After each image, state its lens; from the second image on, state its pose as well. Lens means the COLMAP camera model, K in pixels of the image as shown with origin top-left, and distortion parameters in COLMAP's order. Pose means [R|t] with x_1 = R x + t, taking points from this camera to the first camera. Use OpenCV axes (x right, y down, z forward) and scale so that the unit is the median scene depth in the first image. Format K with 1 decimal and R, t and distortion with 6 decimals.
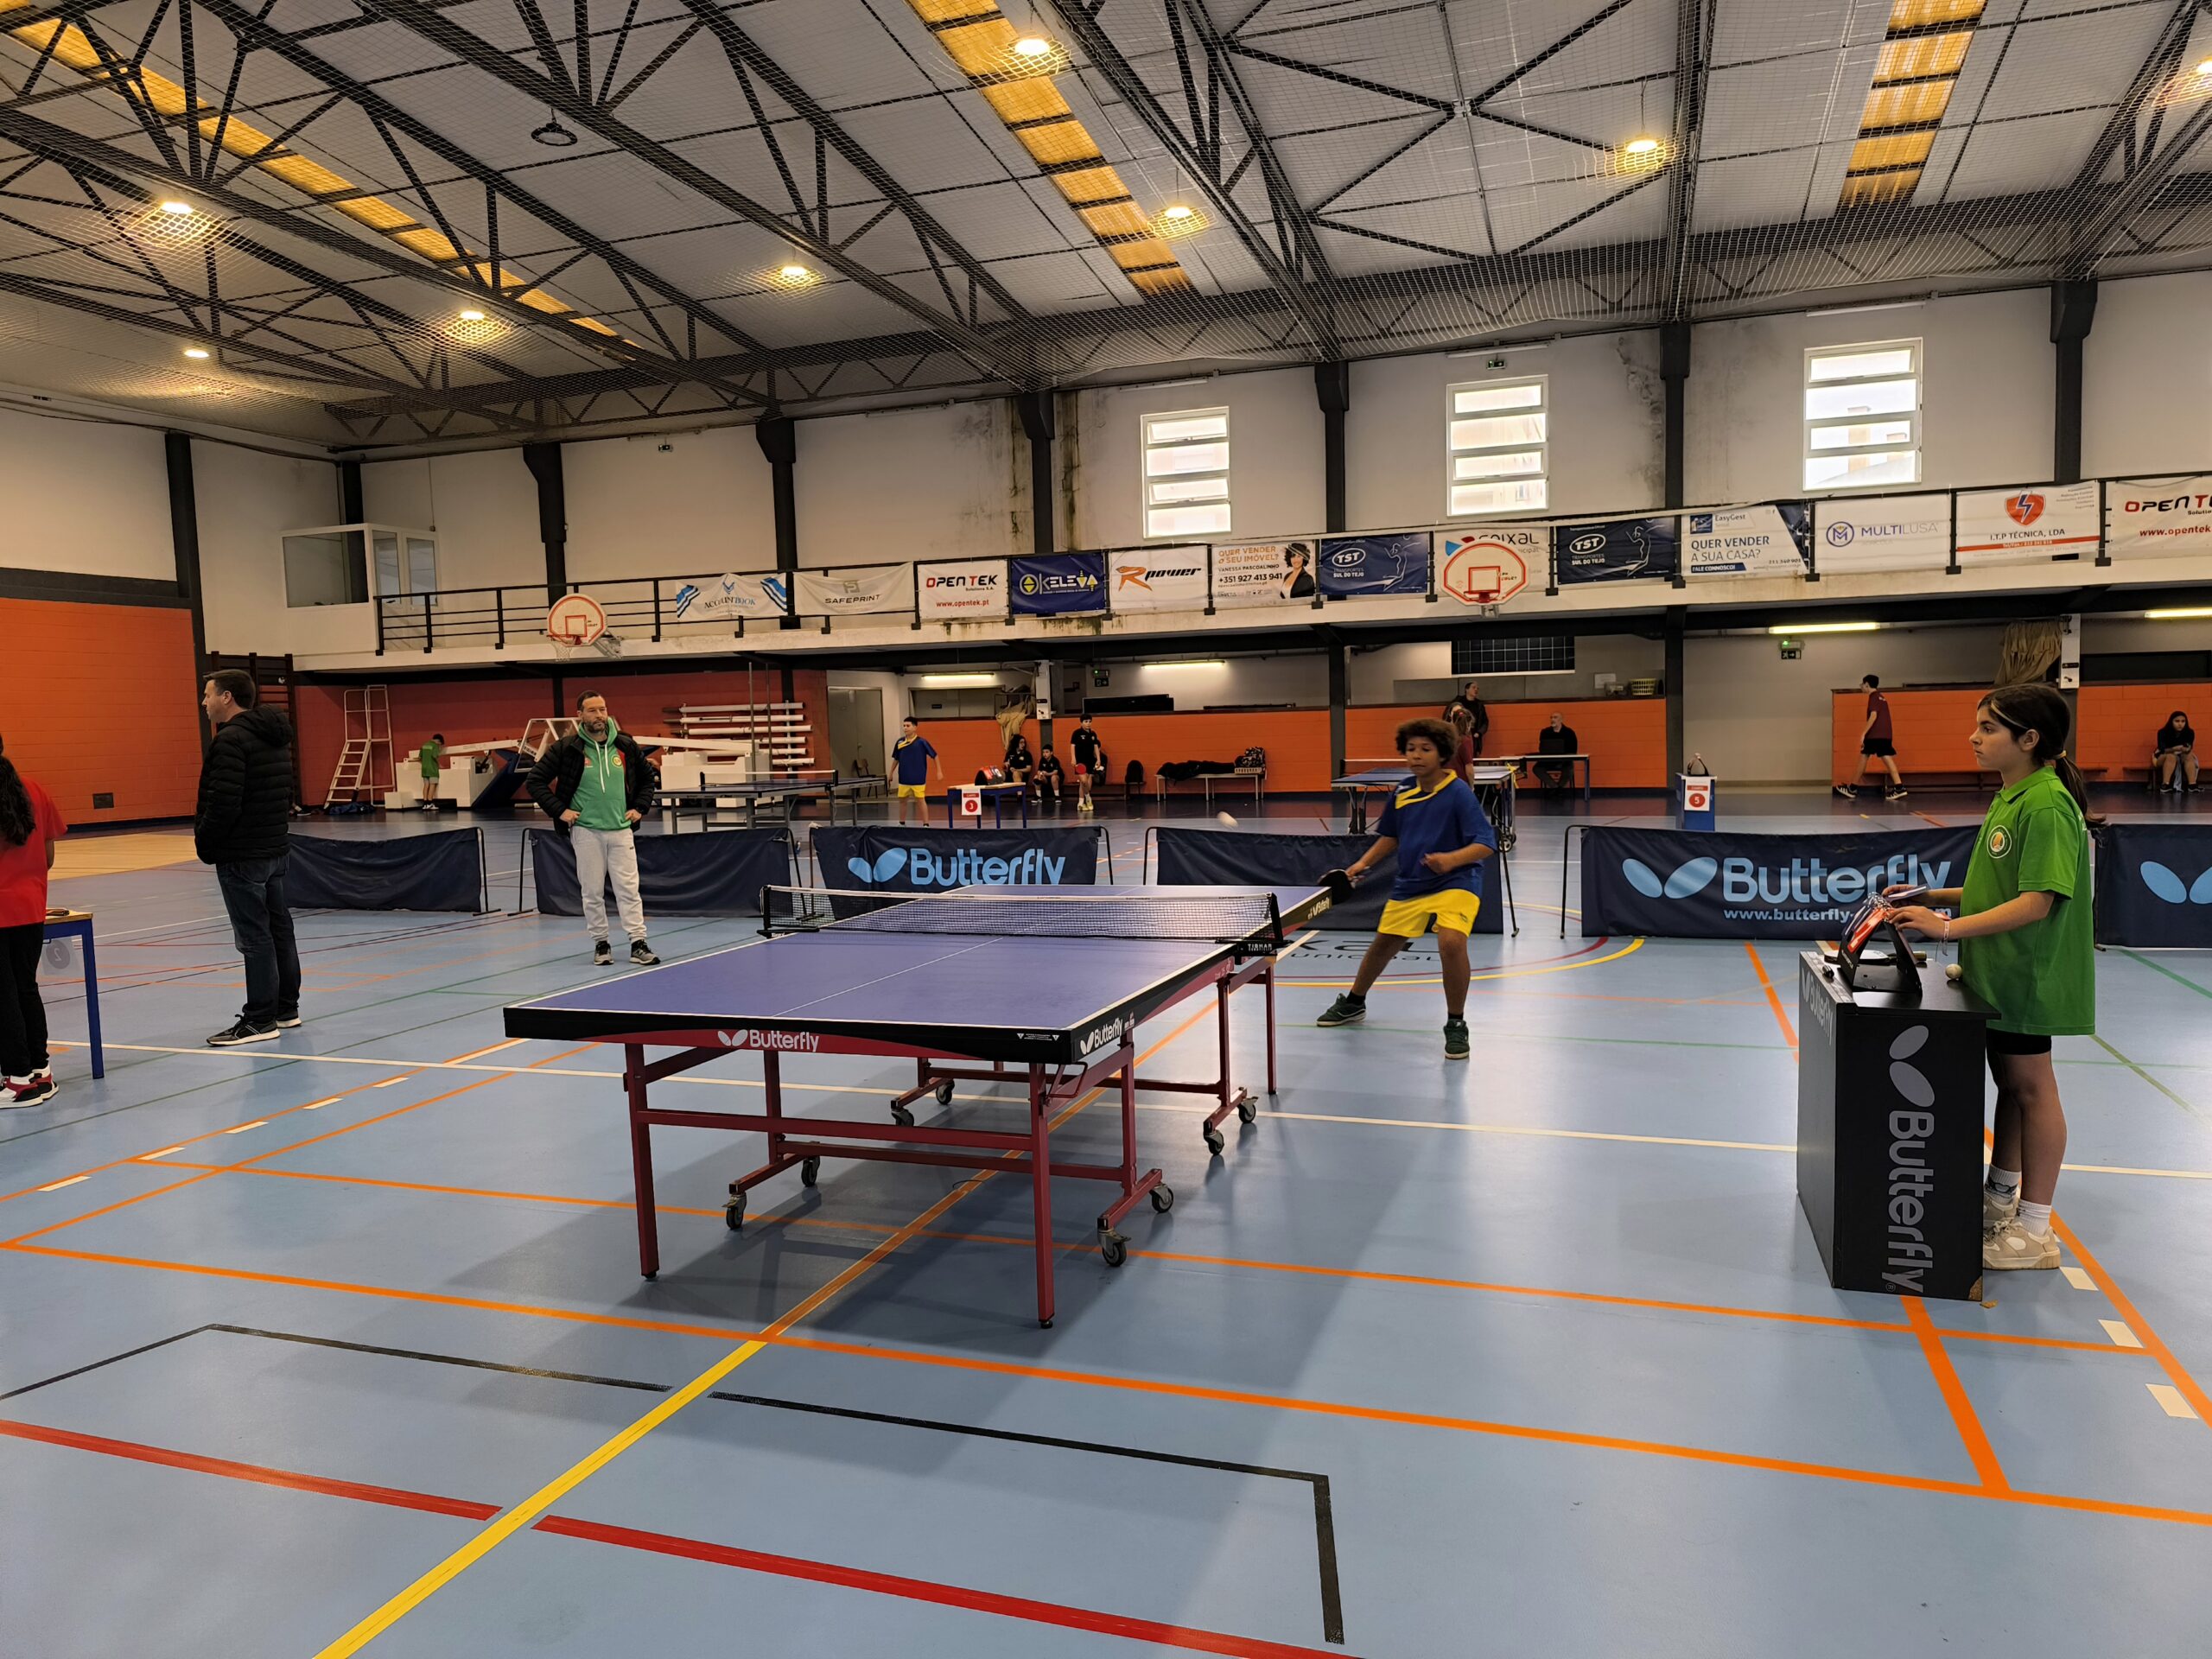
lens RADIAL K [[1544.7, 0, 1106.0], [0, 1544.7, 829.5], [0, 0, 1]] dist [0.030784, -0.005389]
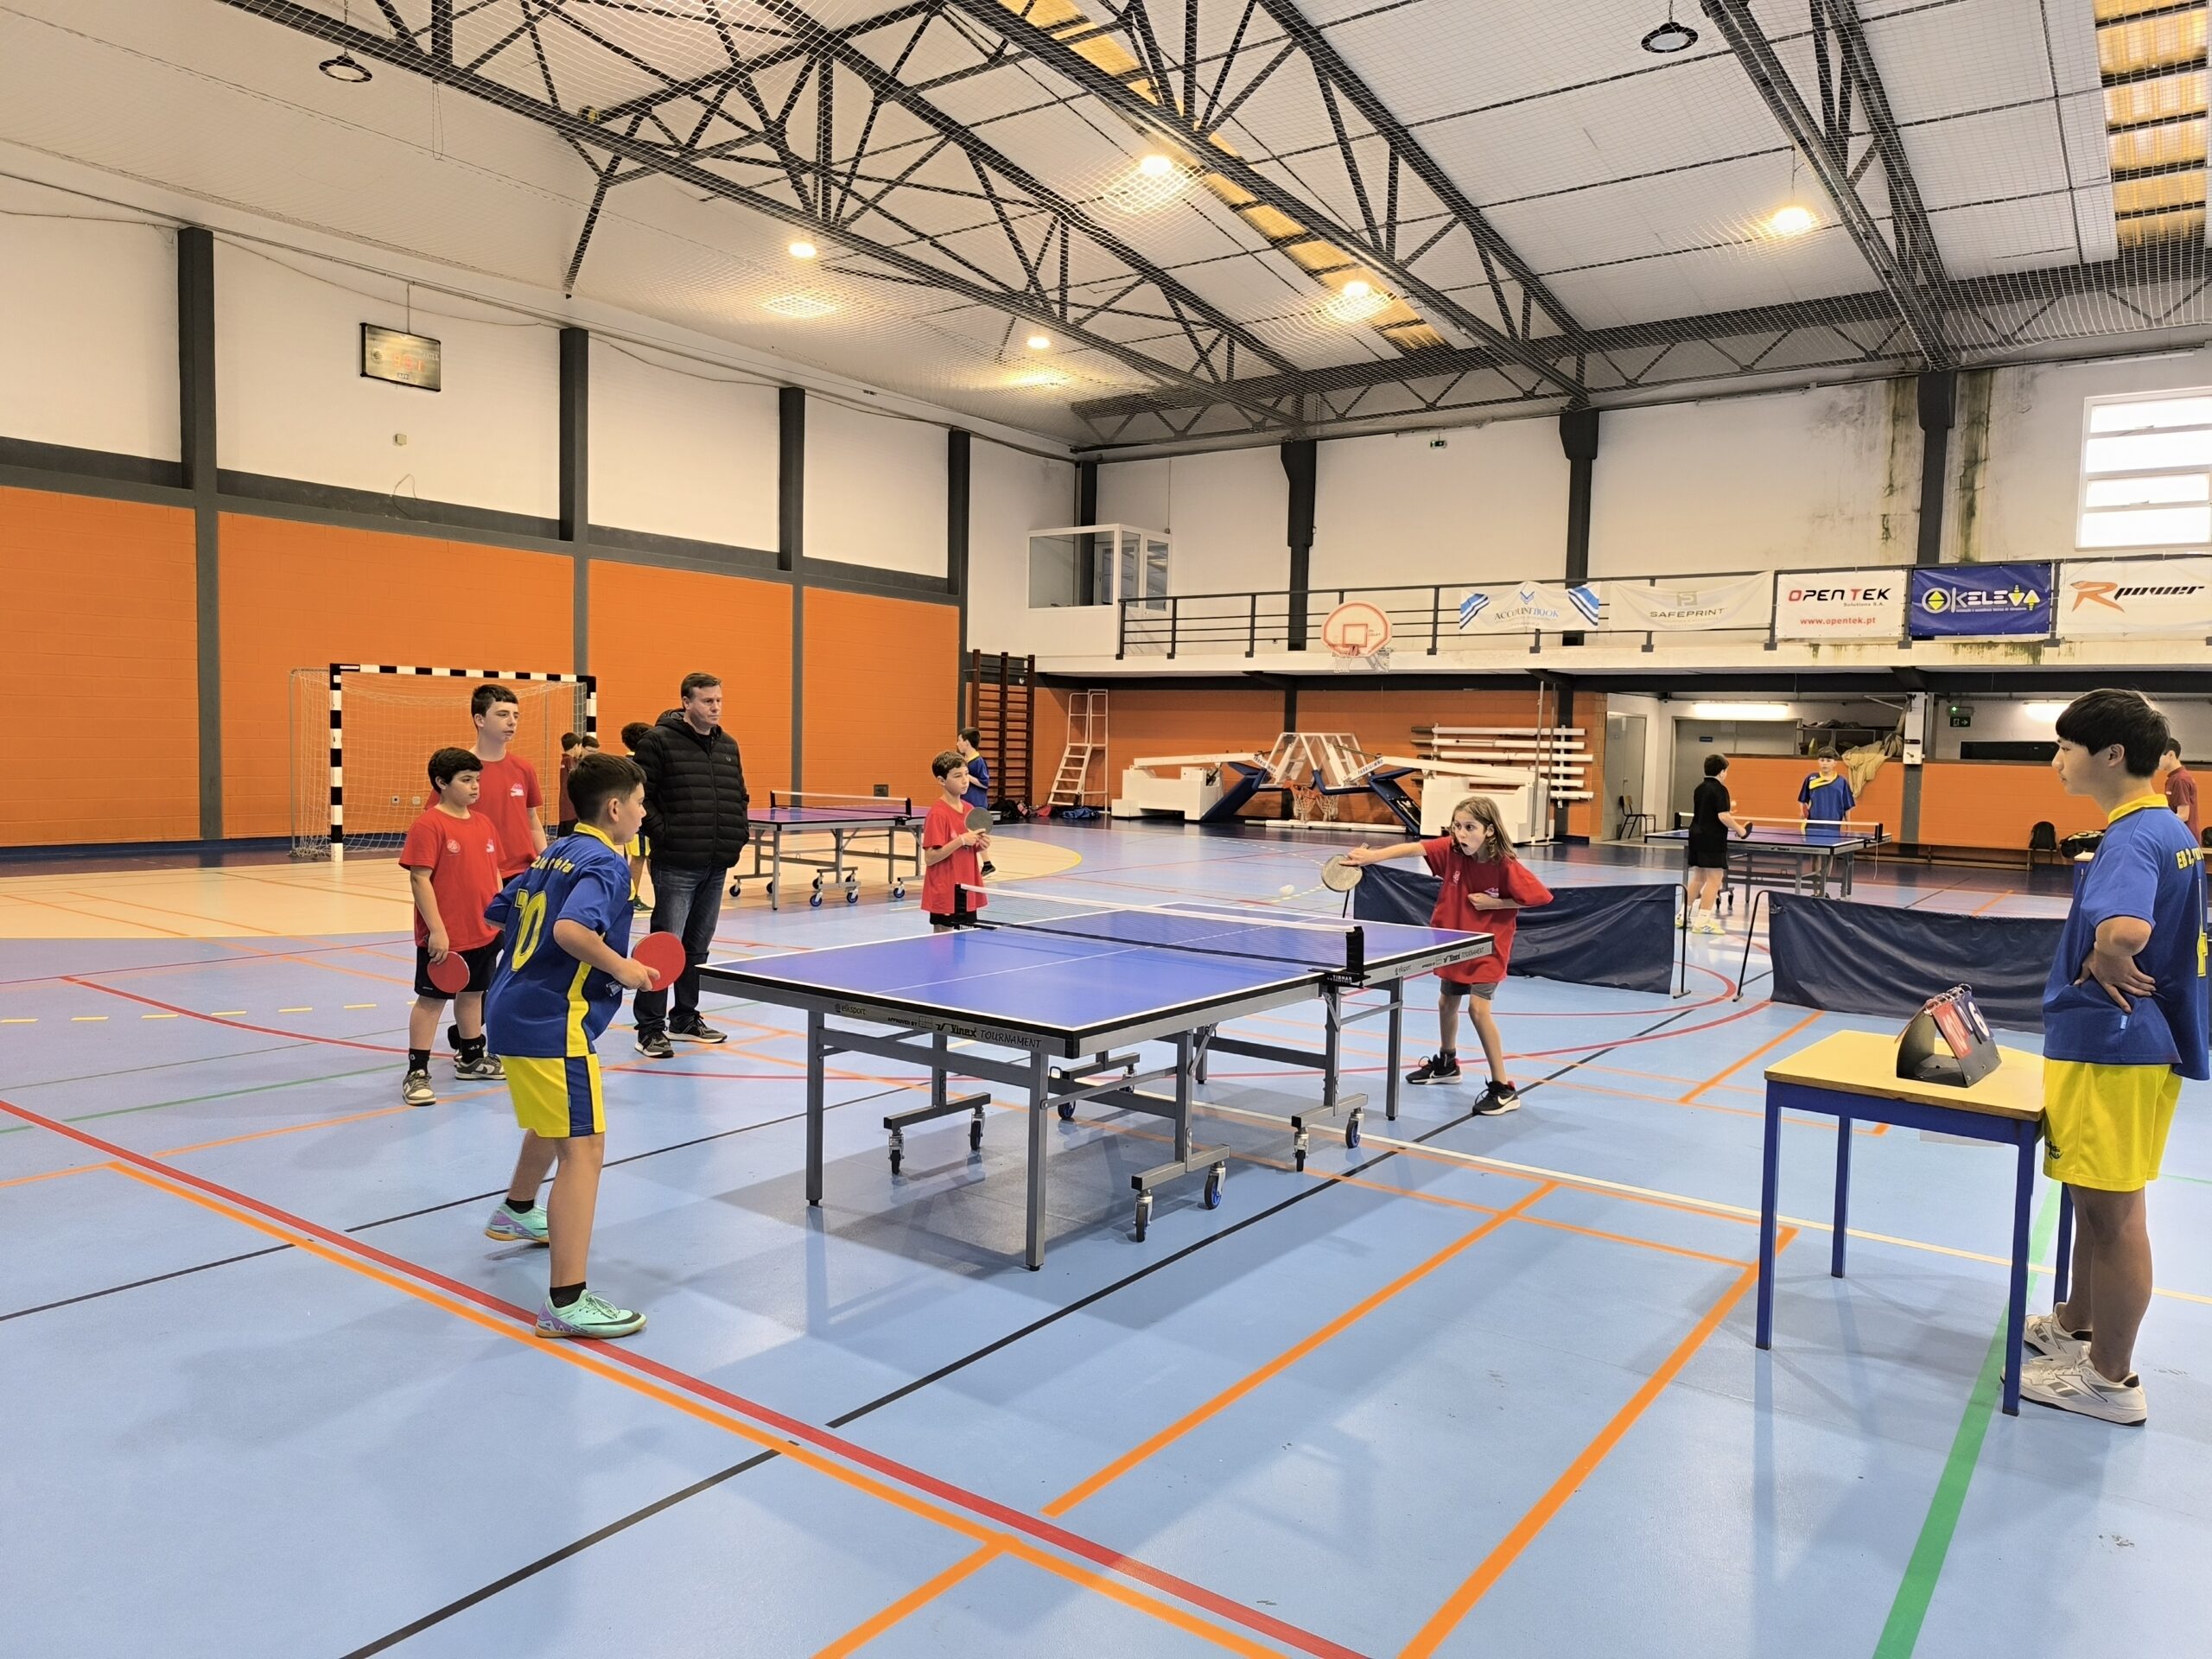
lens RADIAL K [[1509.2, 0, 1106.0], [0, 1509.2, 829.5], [0, 0, 1]] dist [0.038049, -0.042948]
pose [[0.962213, 0.067814, -0.263719, -0.219353], [-0.071051, 0.997469, -0.002742, -0.002540], [0.262866, 0.021376, 0.964596, 0.089167]]
